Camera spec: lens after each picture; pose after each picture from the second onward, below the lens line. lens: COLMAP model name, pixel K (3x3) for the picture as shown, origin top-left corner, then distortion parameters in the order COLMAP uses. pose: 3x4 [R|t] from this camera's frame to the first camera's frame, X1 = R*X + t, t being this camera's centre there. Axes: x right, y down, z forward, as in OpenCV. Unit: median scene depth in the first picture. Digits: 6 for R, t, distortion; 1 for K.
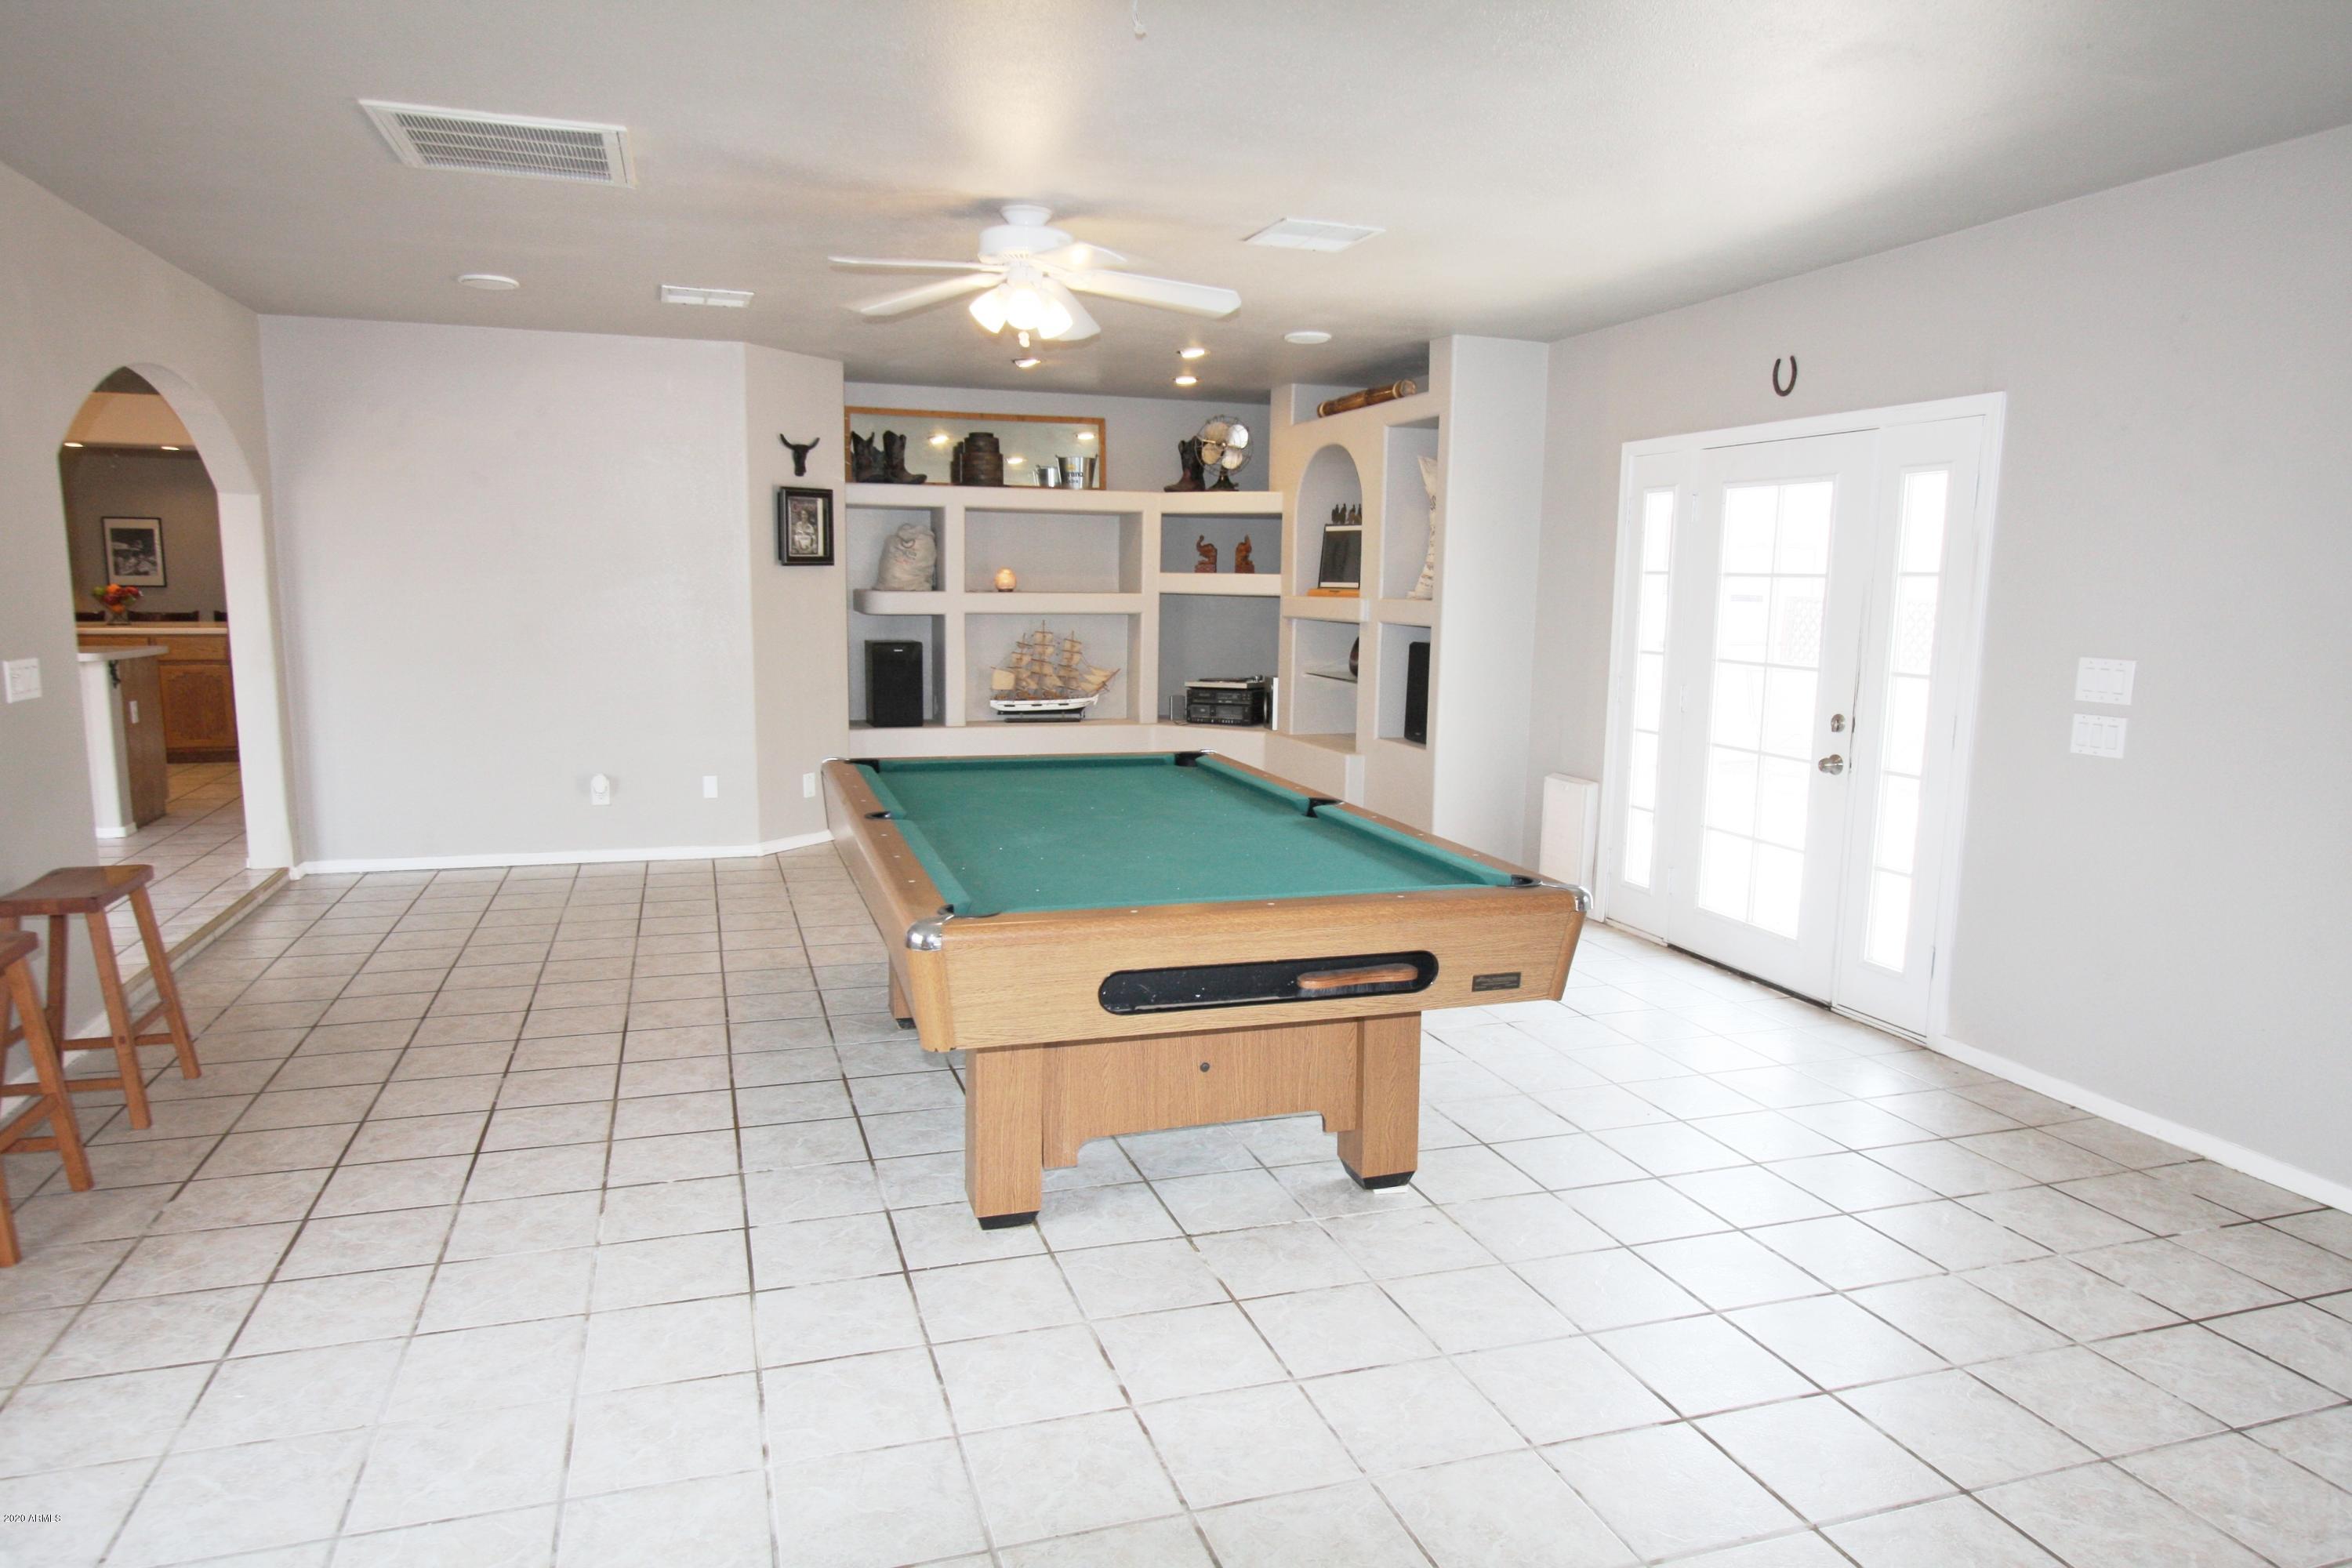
lens RADIAL K [[1484.3, 0, 1184.7], [0, 1484.3, 781.5], [0, 0, 1]] dist [-0.002168, 0.002146]
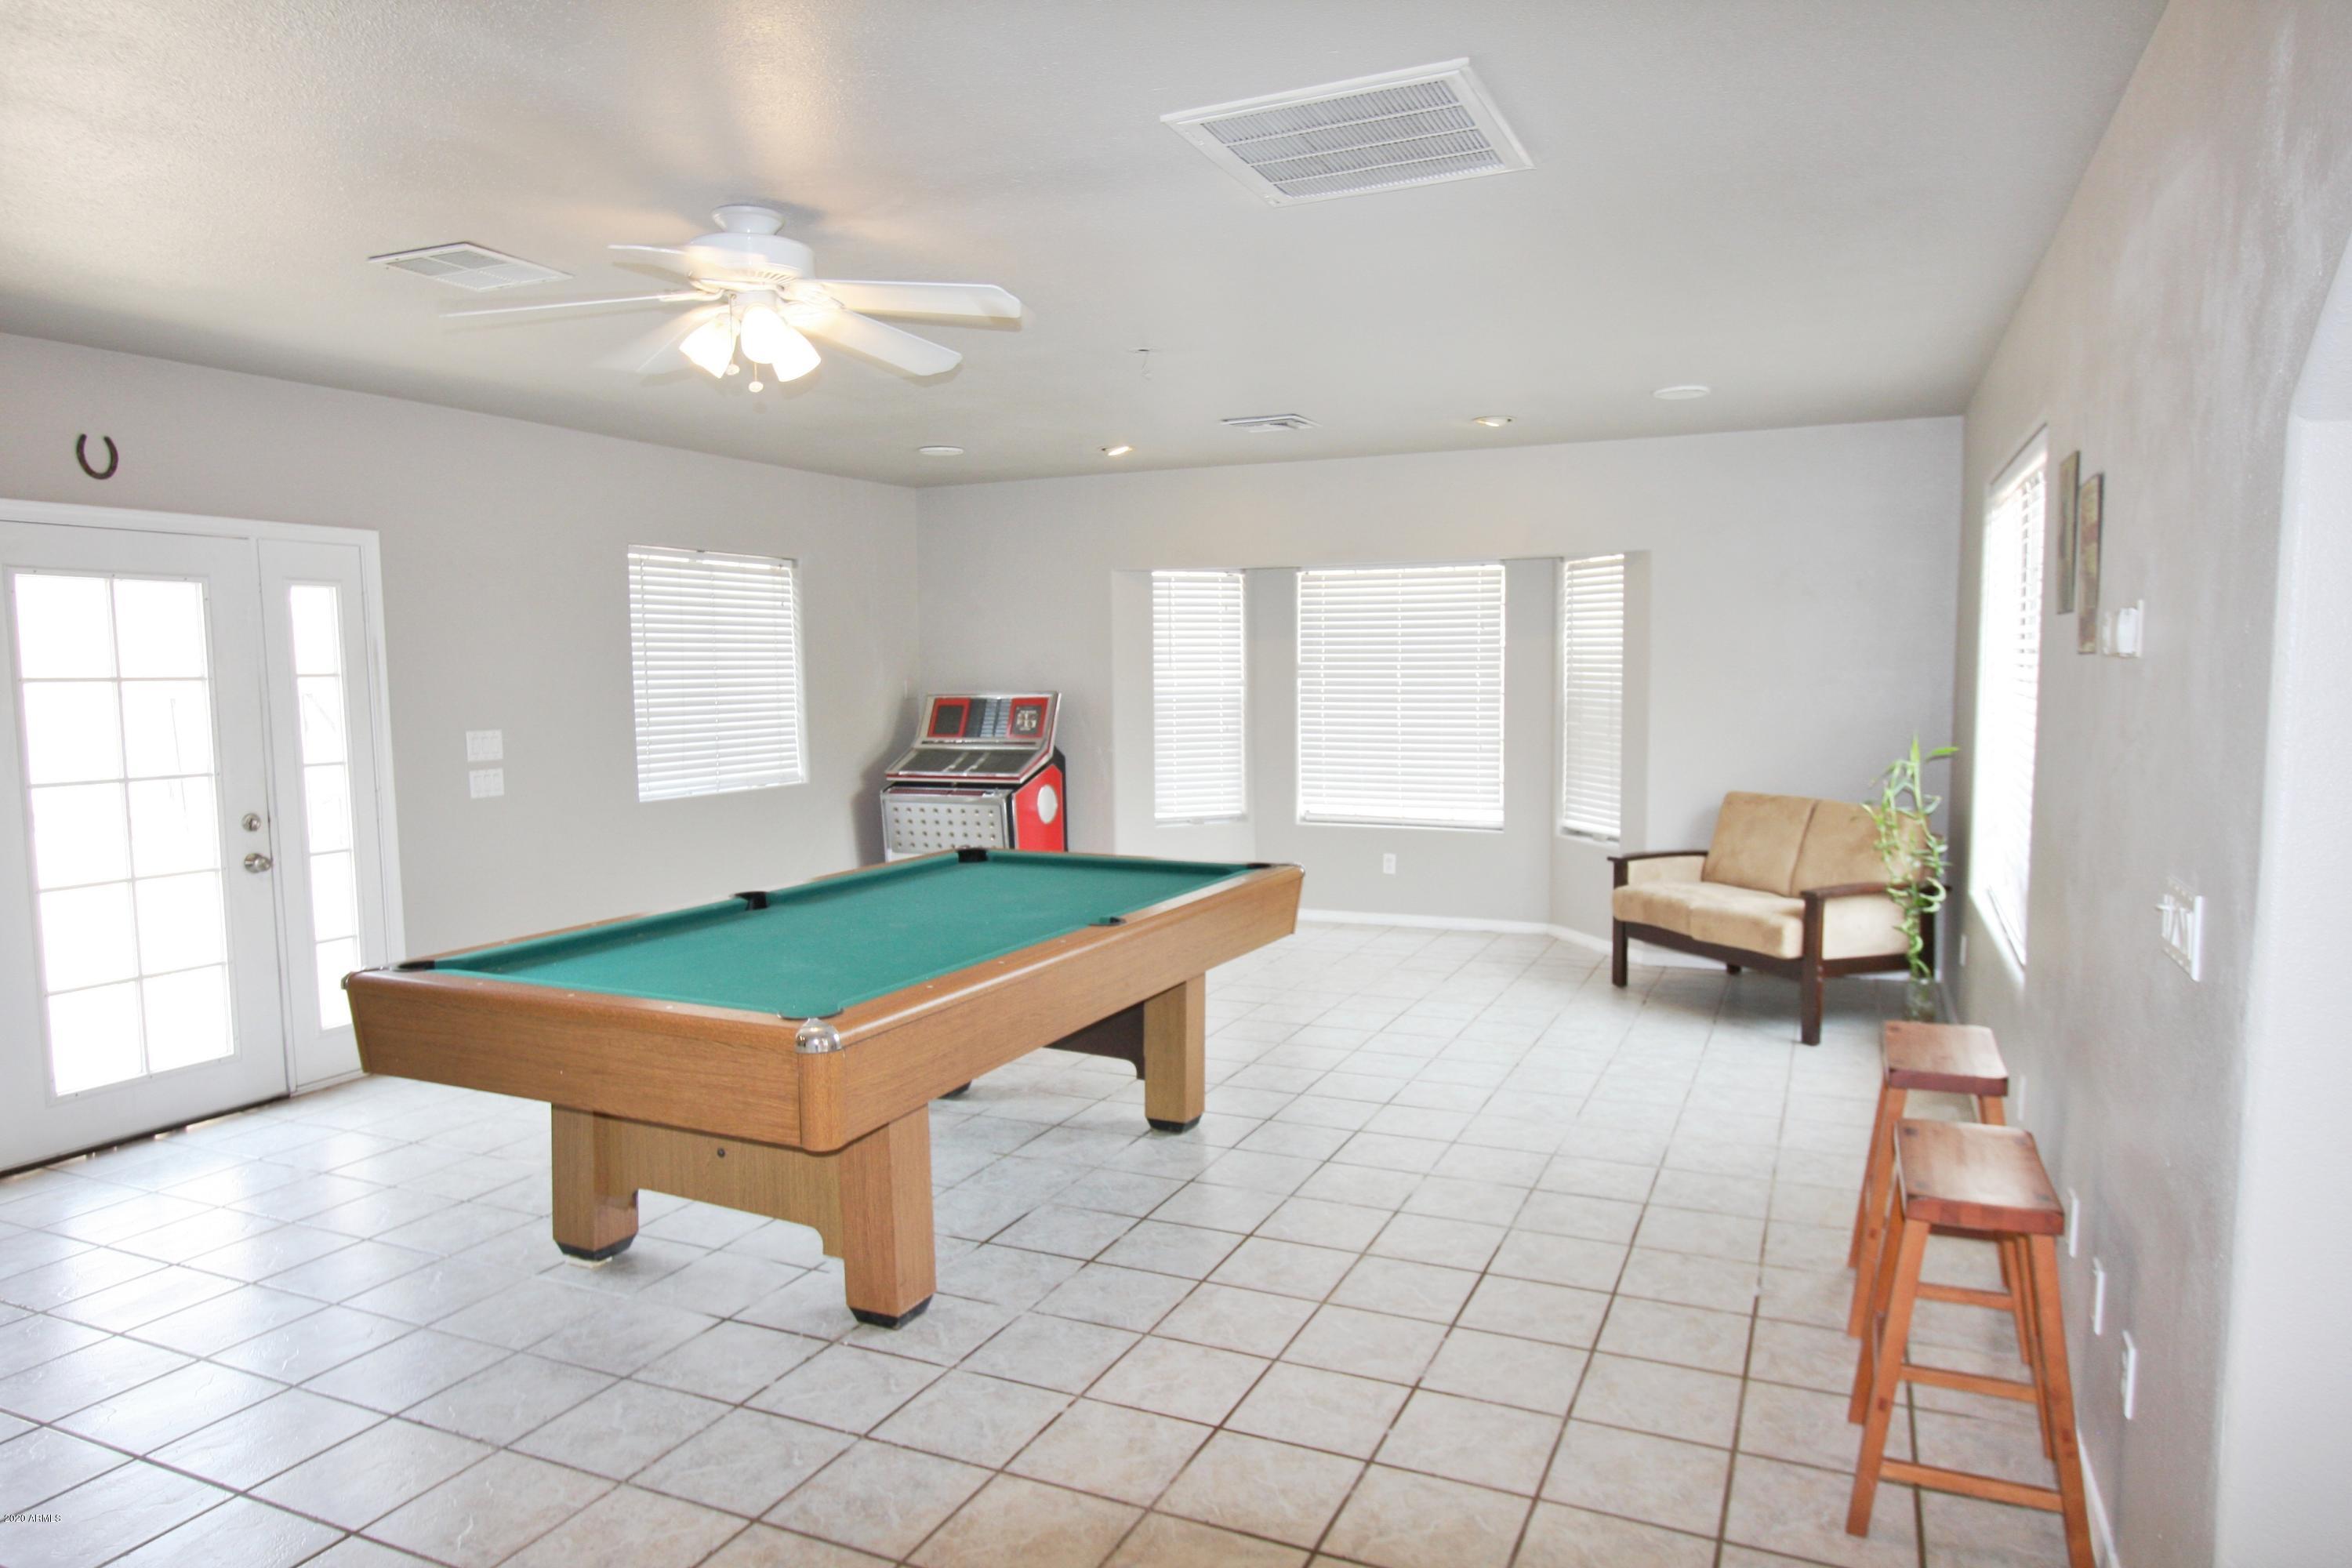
lens RADIAL K [[1484.3, 0, 1179.3], [0, 1484.3, 788.7], [0, 0, 1]] dist [-0.002168, 0.002146]
pose [[-0.734642, -0.064798, 0.675354, -0.831044], [0.092225, 0.976651, 0.194028, -0.234871], [-0.672158, 0.204826, -0.711513, 1.512147]]
